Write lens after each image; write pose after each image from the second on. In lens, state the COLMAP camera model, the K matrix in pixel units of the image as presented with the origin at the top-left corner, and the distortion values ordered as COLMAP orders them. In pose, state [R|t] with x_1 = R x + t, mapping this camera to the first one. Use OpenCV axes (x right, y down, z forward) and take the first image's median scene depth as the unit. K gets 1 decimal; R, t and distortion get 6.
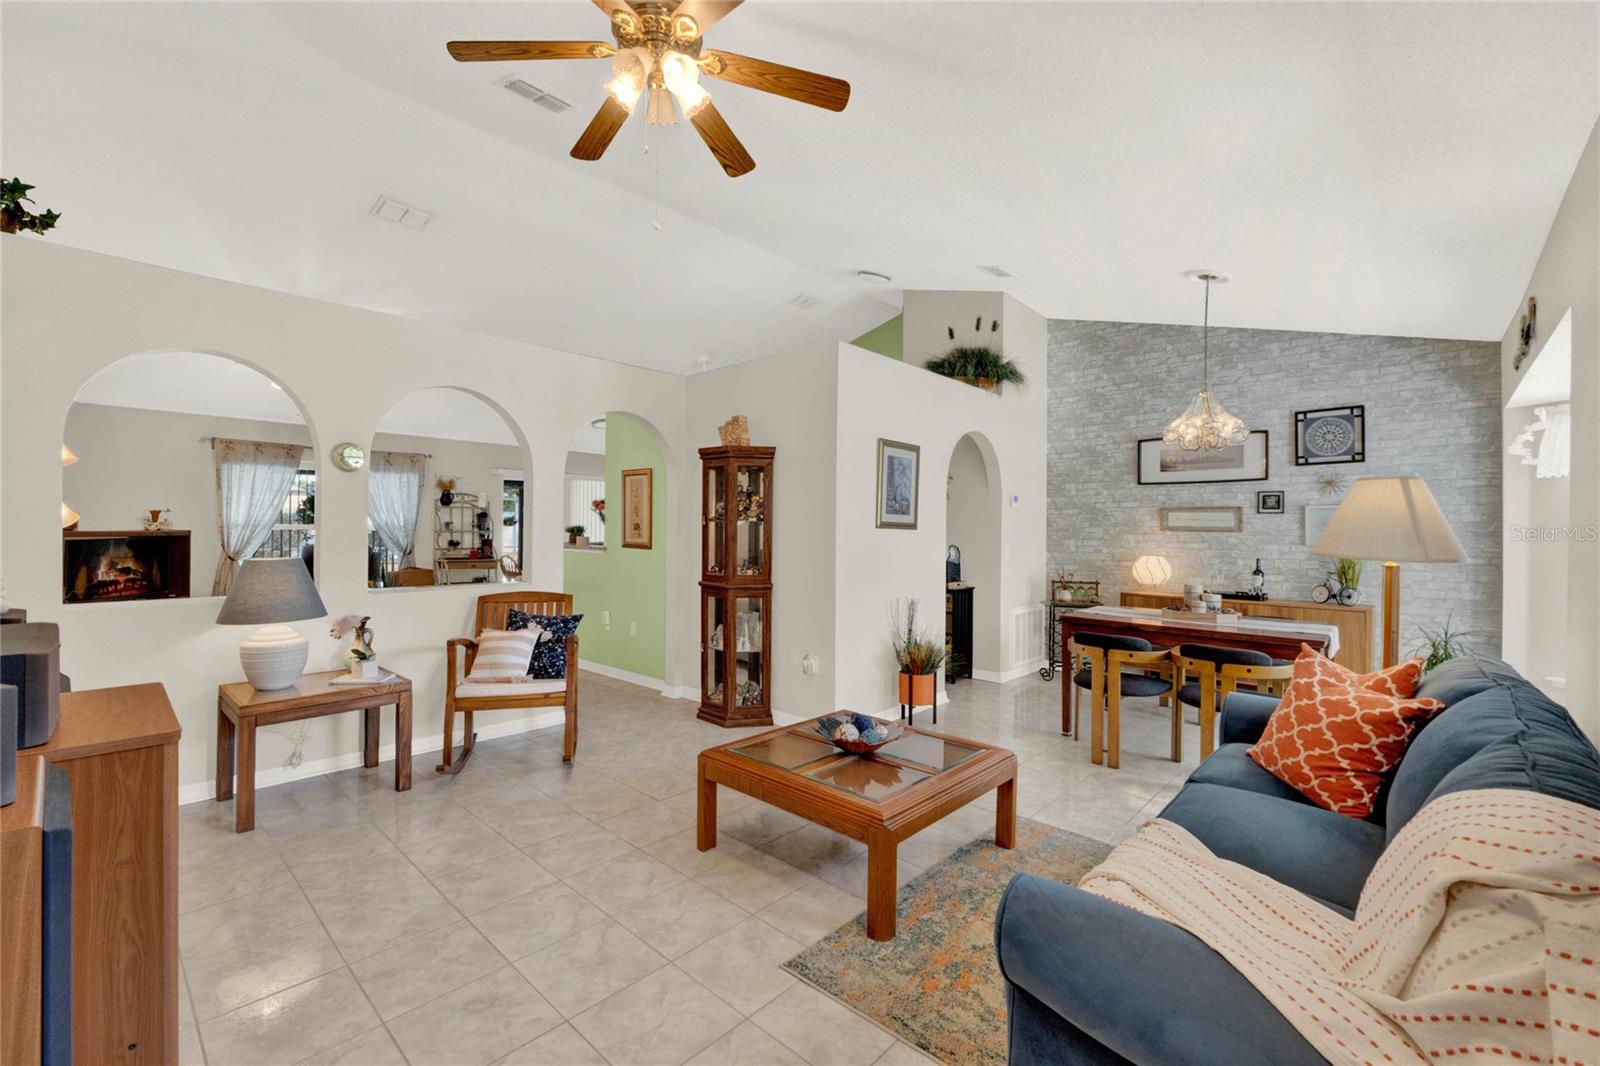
lens RADIAL K [[668.6, 0, 801.3], [0, 668.6, 526.6], [0, 0, 1]] dist [-0.003650, -0.000448]
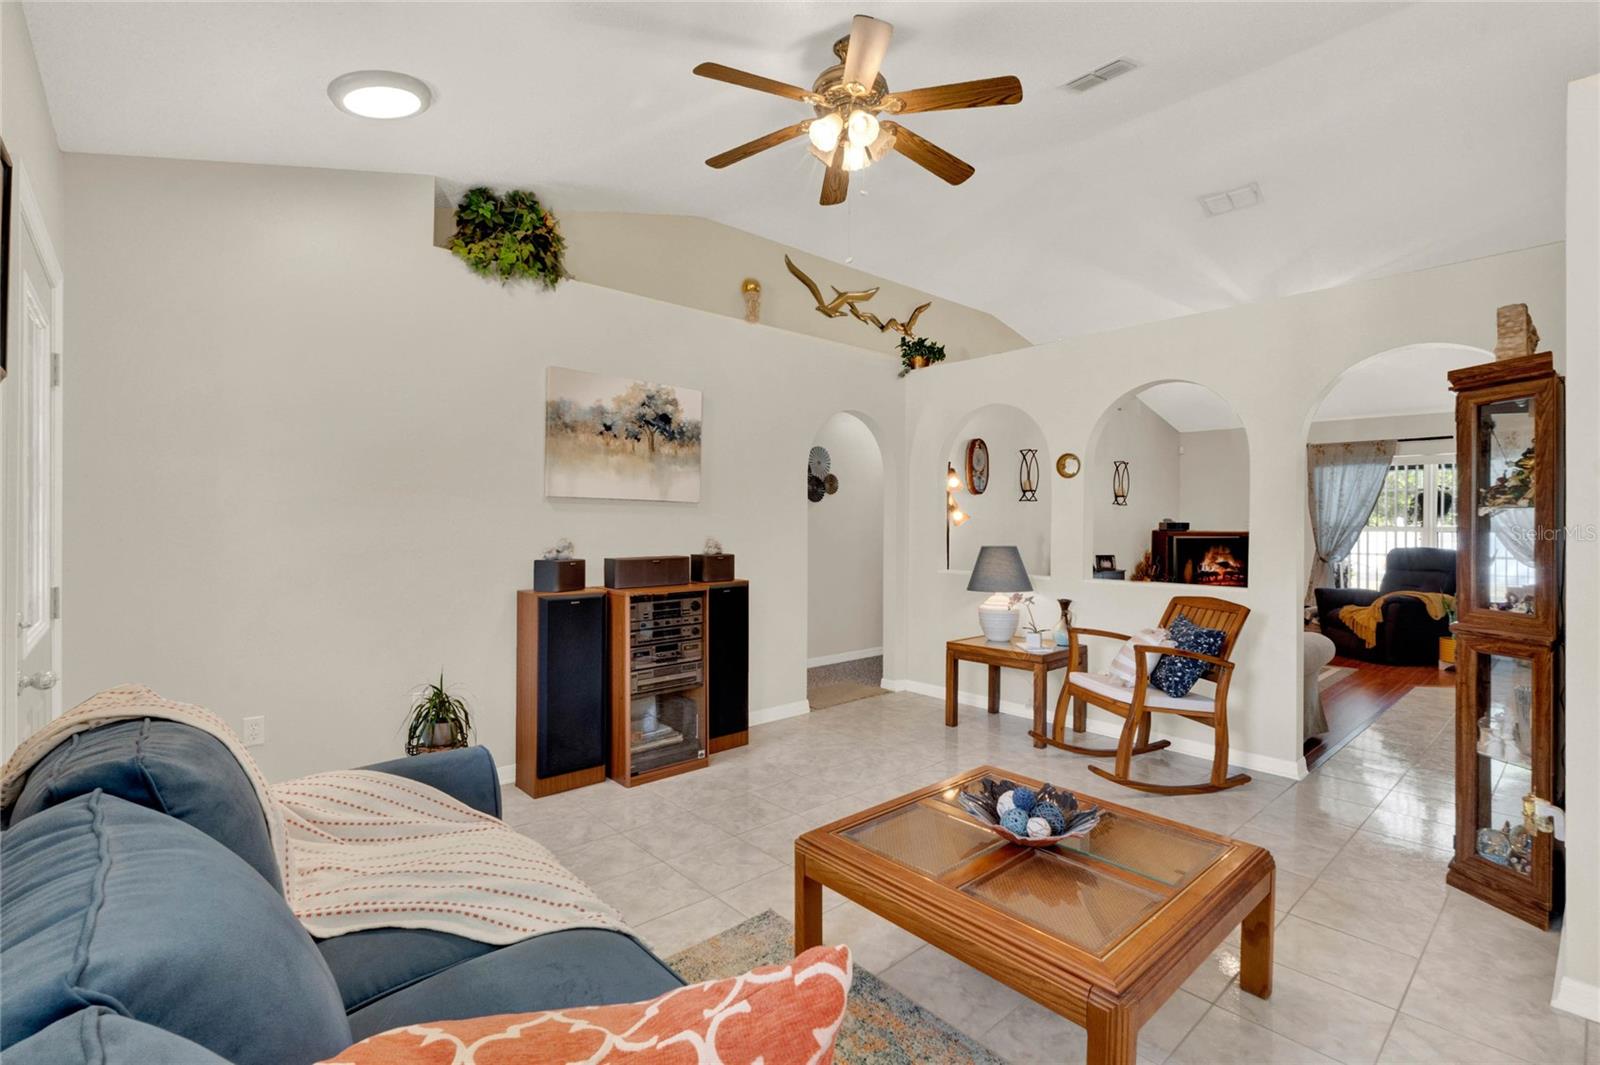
lens RADIAL K [[720.7, 0, 802.3], [0, 720.7, 532.4], [0, 0, 1]] dist [-0.000124, -0.000025]
pose [[-0.100073, 0.002781, -0.994976, 0.388731], [-0.003045, 0.999991, 0.003101, 0.005608], [0.994975, 0.003340, -0.100064, 0.390561]]
